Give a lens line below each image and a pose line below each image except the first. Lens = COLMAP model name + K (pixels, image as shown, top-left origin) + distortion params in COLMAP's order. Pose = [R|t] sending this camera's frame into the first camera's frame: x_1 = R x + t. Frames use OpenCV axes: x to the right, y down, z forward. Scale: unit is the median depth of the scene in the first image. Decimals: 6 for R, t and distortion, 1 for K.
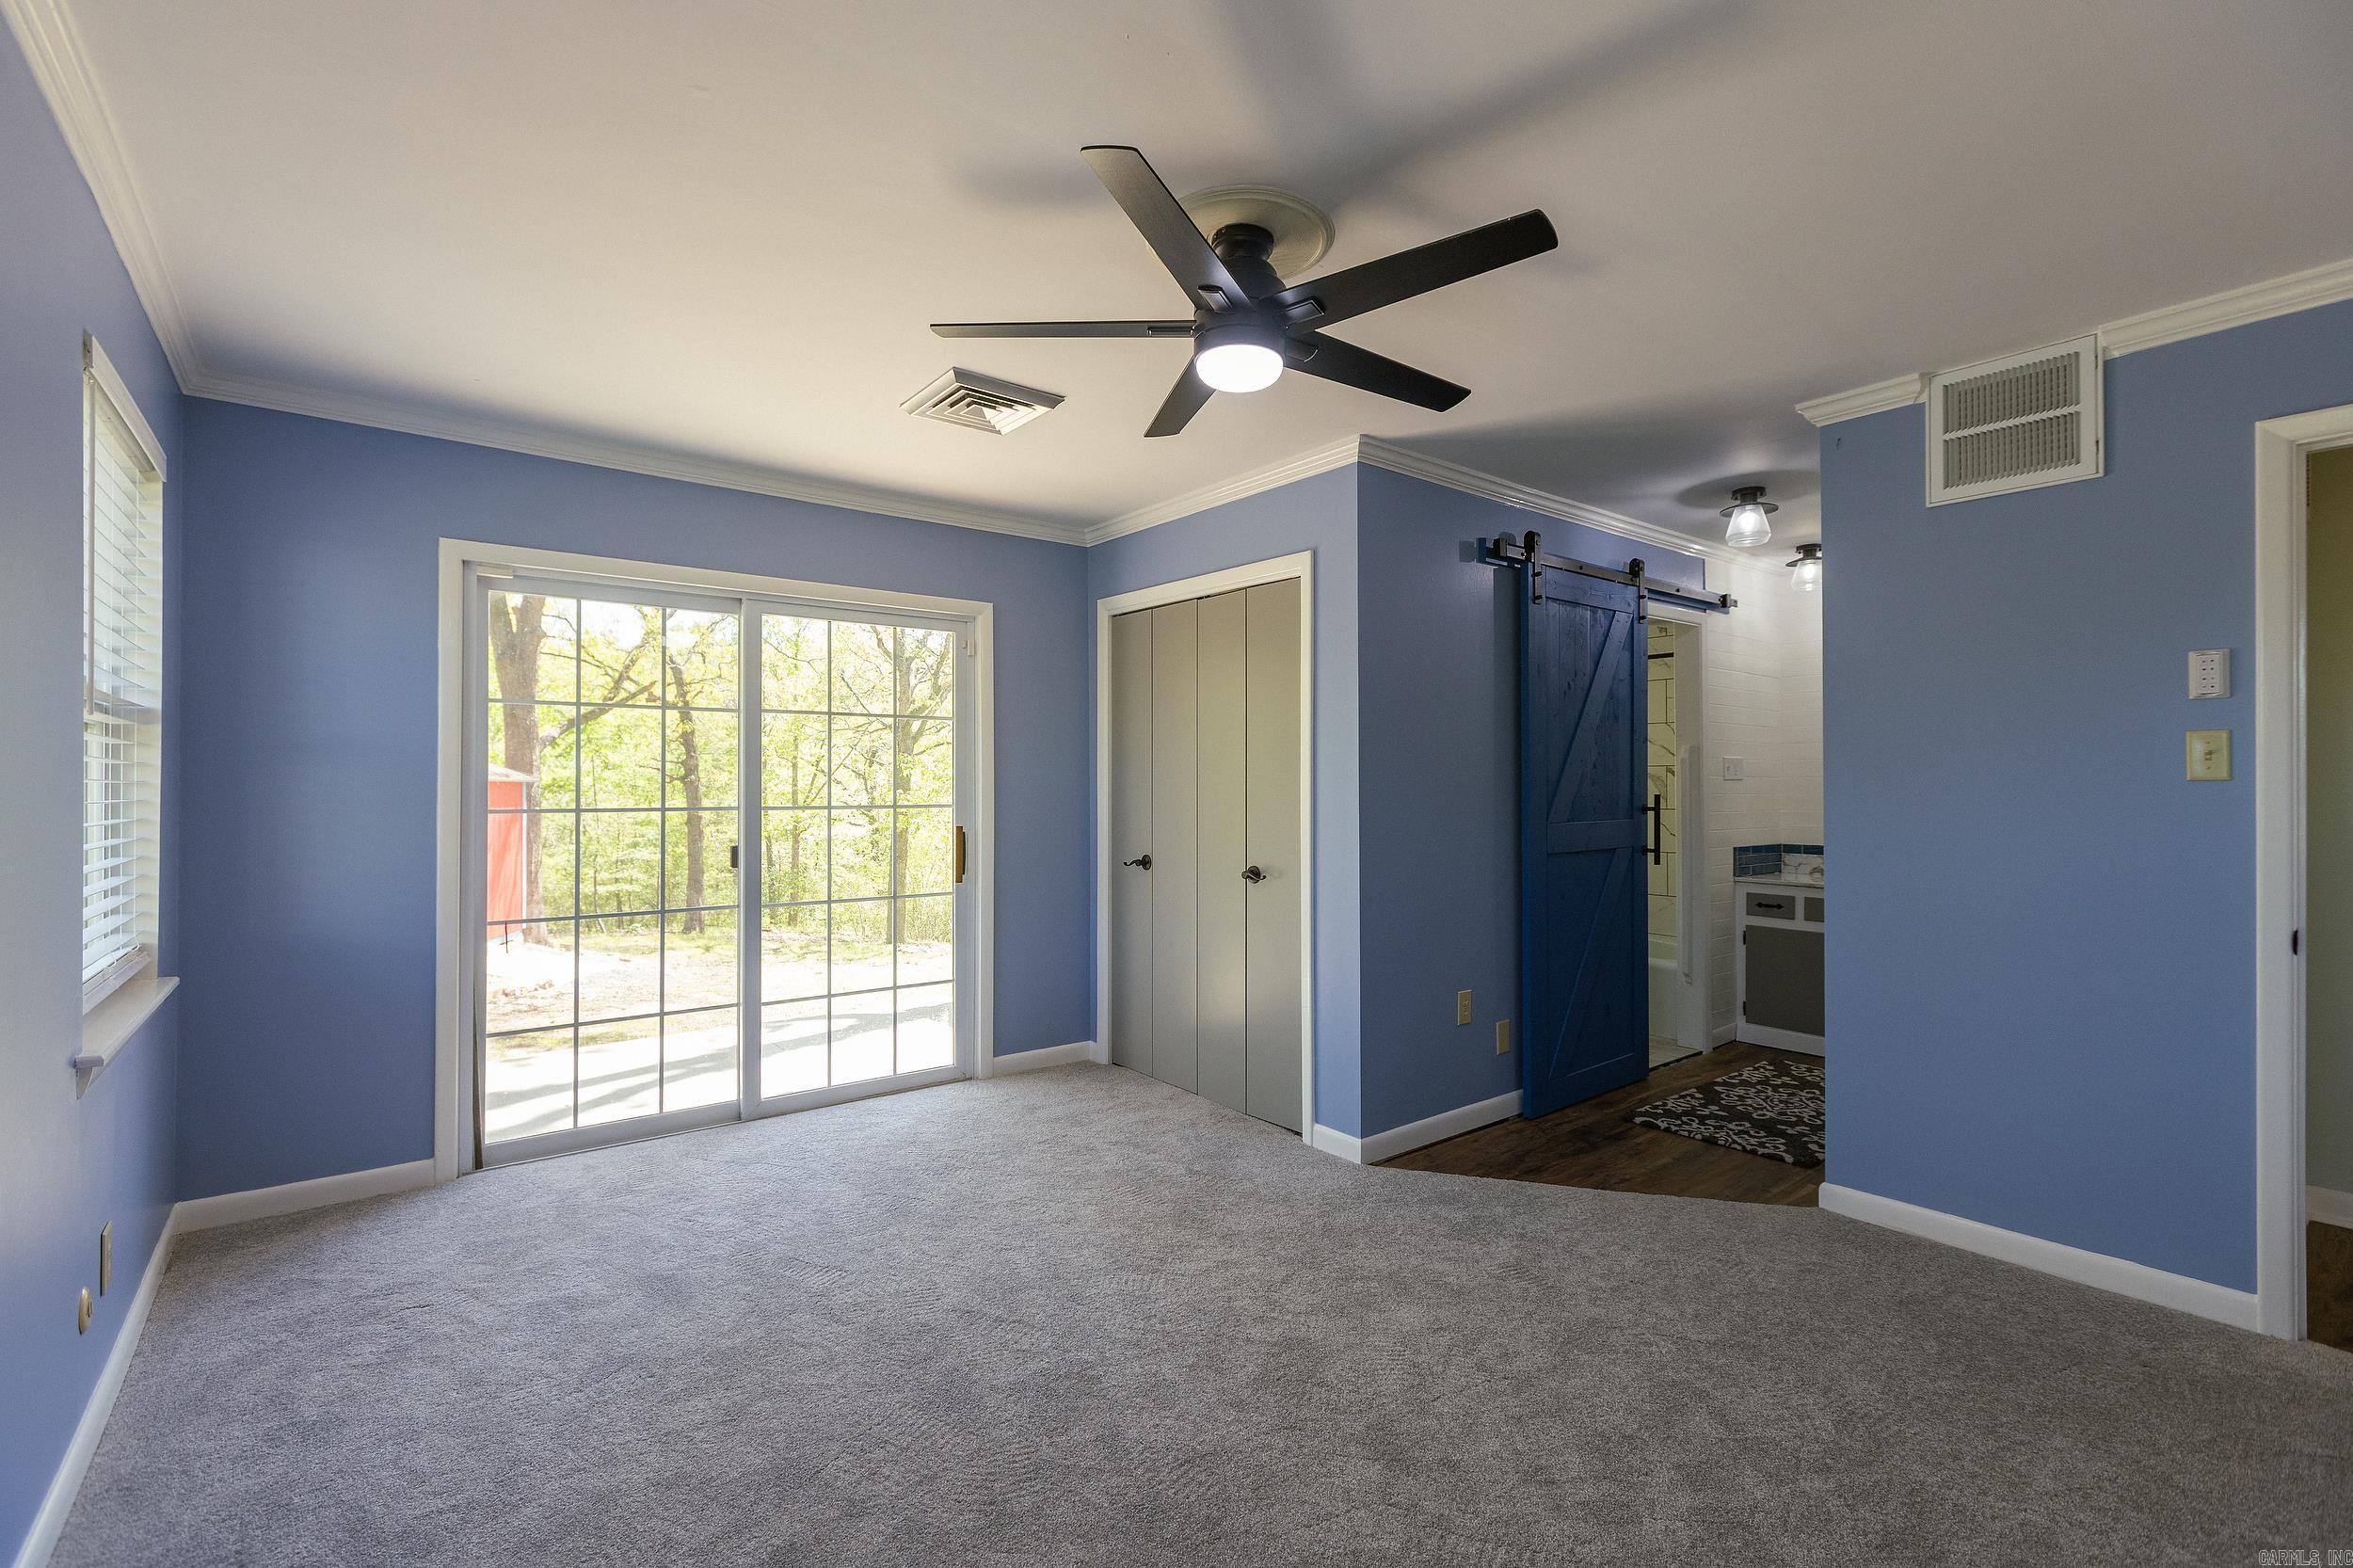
lens RADIAL K [[1048.9, 0, 1195.2], [0, 1048.9, 783.7], [0, 0, 1]] dist [-0.003491, 0.000015]
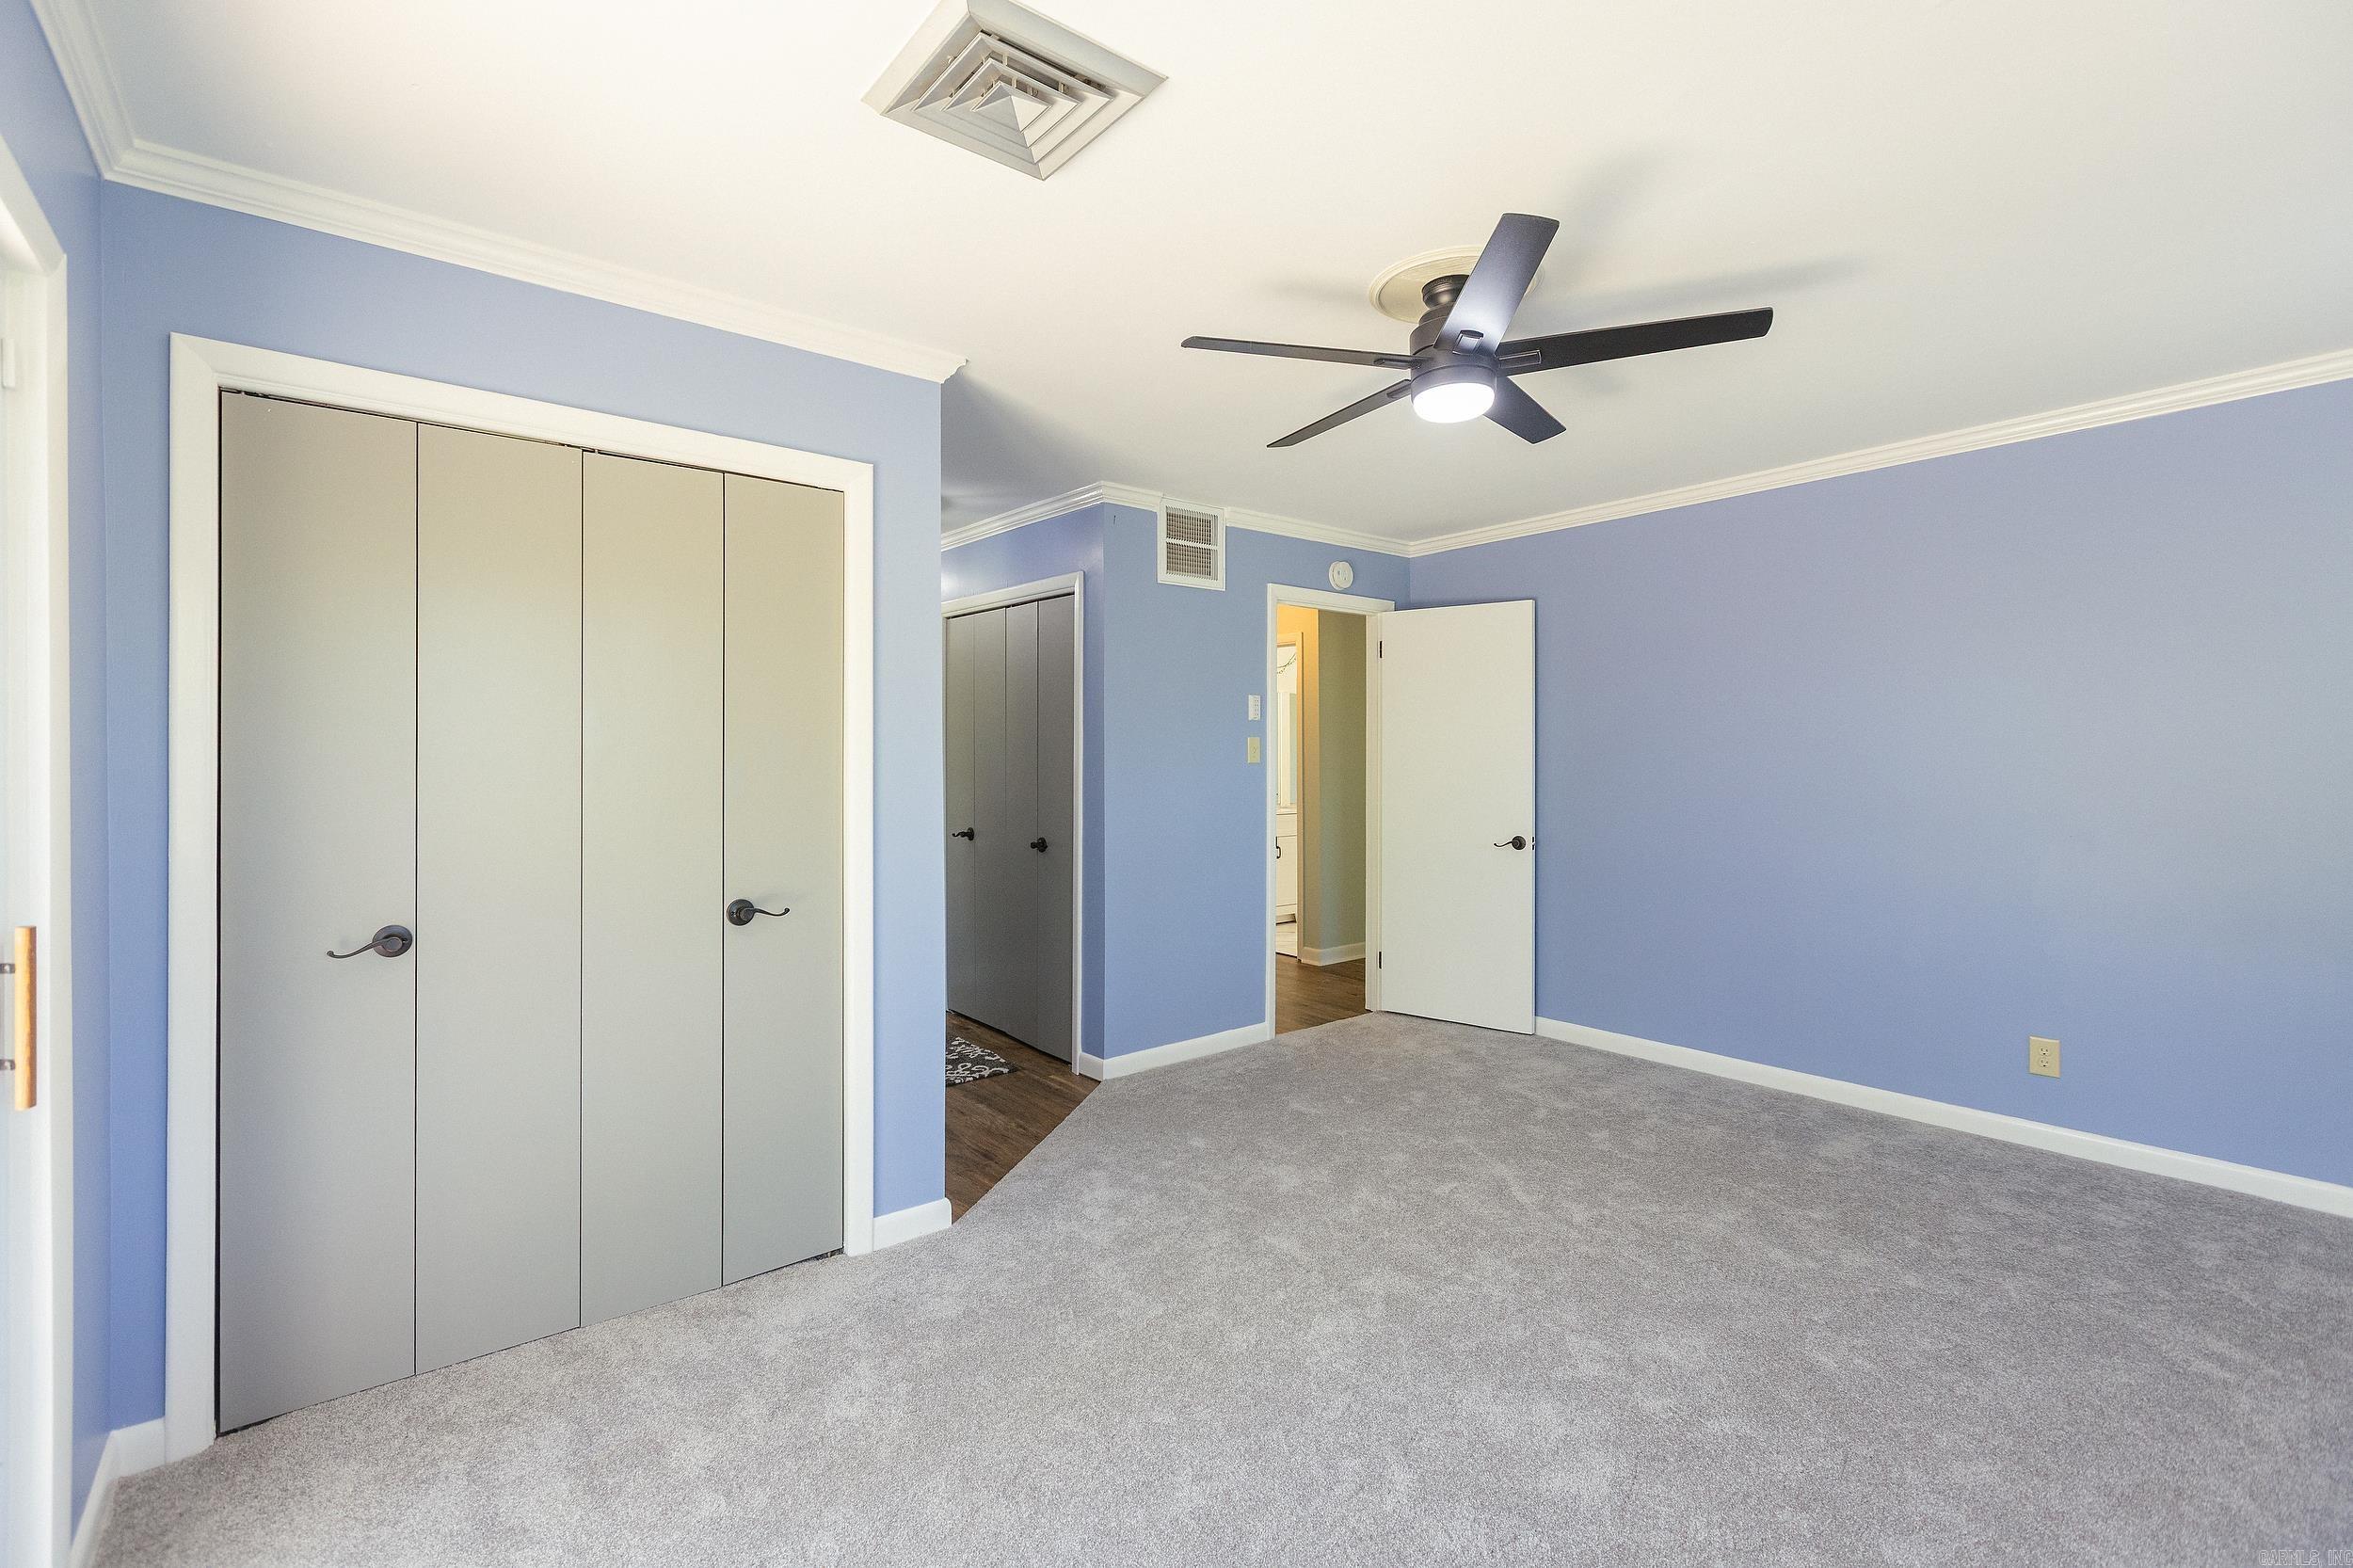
lens RADIAL K [[1048.9, 0, 1171.8], [0, 1048.9, 749.6], [0, 0, 1]] dist [-0.003491, 0.000015]
pose [[-0.008149, 0.001109, 0.999966, -0.578923], [-0.003750, 0.999992, -0.001140, -0.015451], [-0.999960, -0.003759, -0.008145, 0.706974]]
